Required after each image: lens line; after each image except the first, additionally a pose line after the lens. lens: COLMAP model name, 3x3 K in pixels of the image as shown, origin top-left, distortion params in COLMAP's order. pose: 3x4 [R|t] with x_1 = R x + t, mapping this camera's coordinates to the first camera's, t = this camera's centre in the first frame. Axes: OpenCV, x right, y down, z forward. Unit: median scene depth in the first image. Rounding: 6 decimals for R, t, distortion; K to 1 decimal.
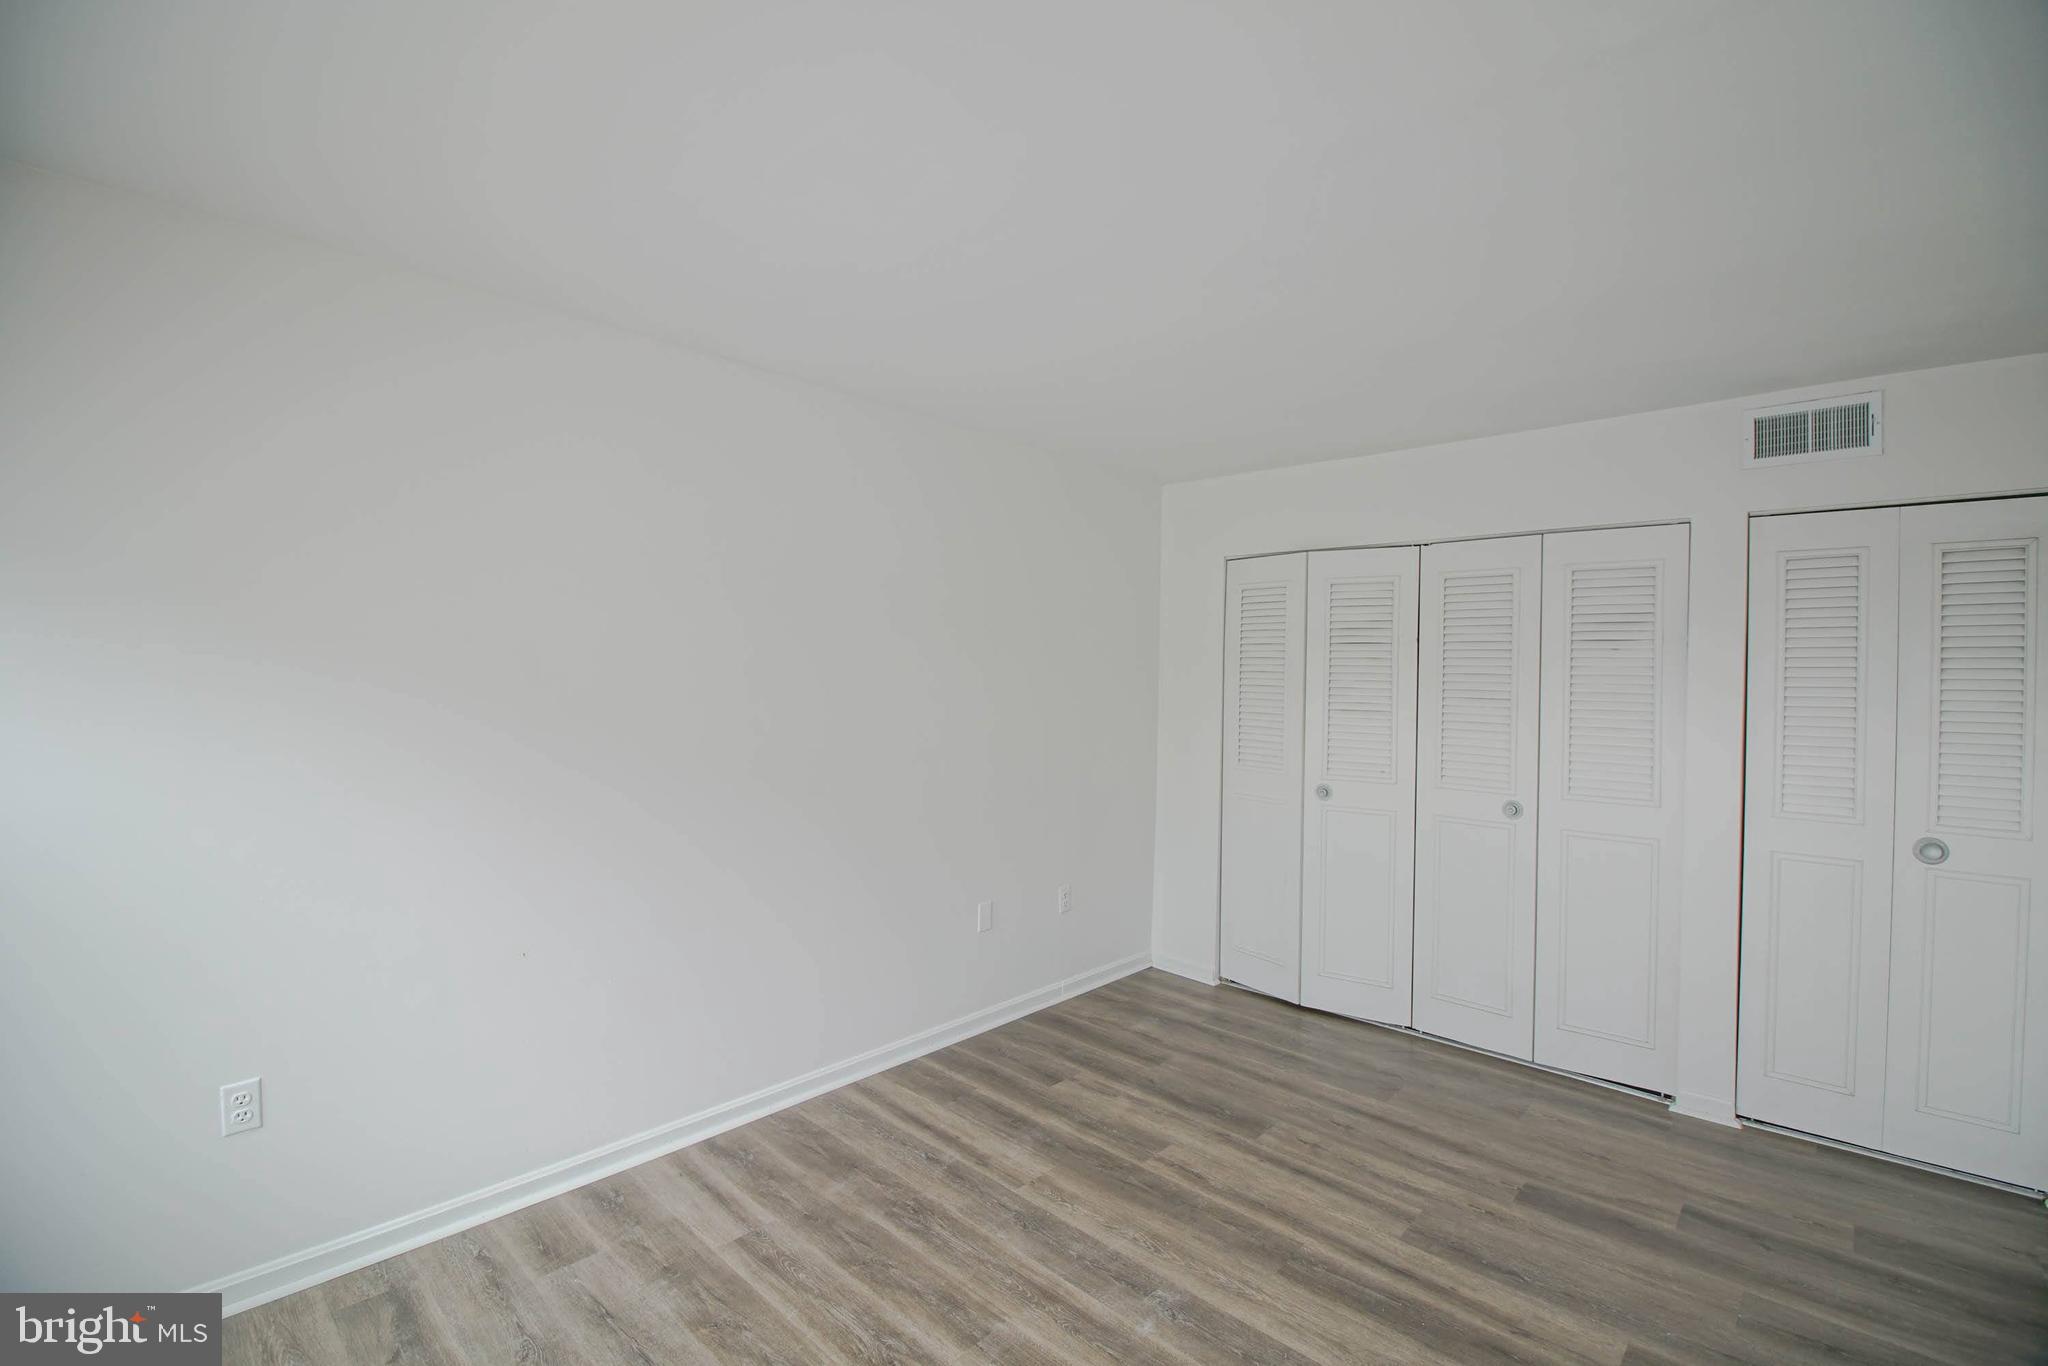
lens RADIAL K [[917.1, 0, 1022.5], [0, 917.1, 673.3], [0, 0, 1]] dist [-0.002246, -0.009261]
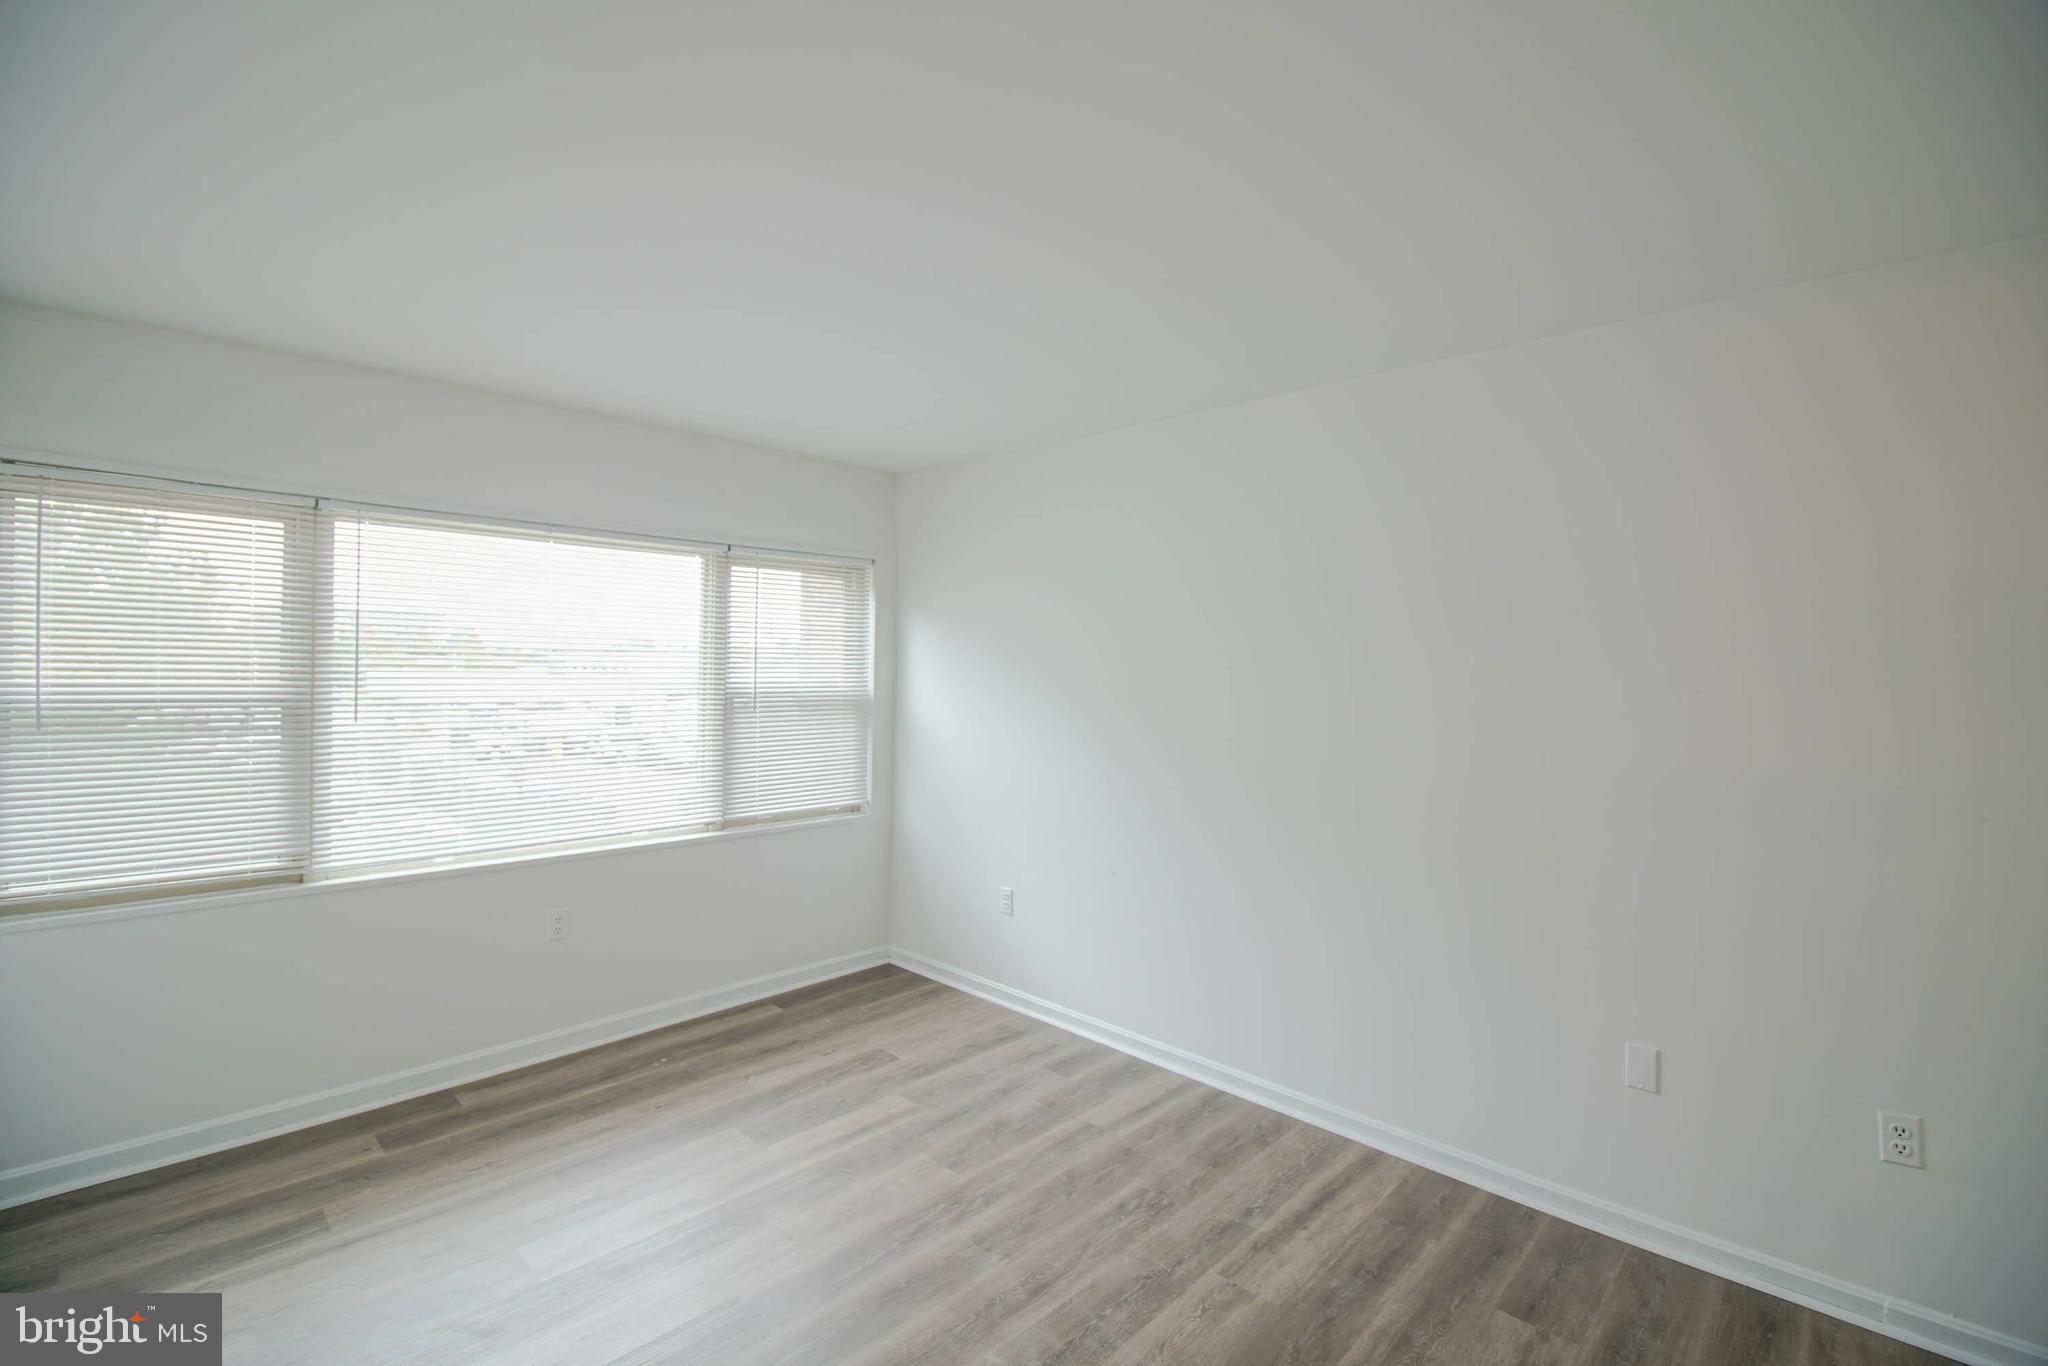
lens RADIAL K [[917.1, 0, 1042.0], [0, 917.1, 685.6], [0, 0, 1]] dist [-0.002246, -0.009261]
pose [[-0.013588, 0.003386, -0.999902, 0.889388], [-0.013396, 0.999904, 0.003568, -0.008327], [0.999818, 0.013443, -0.013541, 0.841635]]
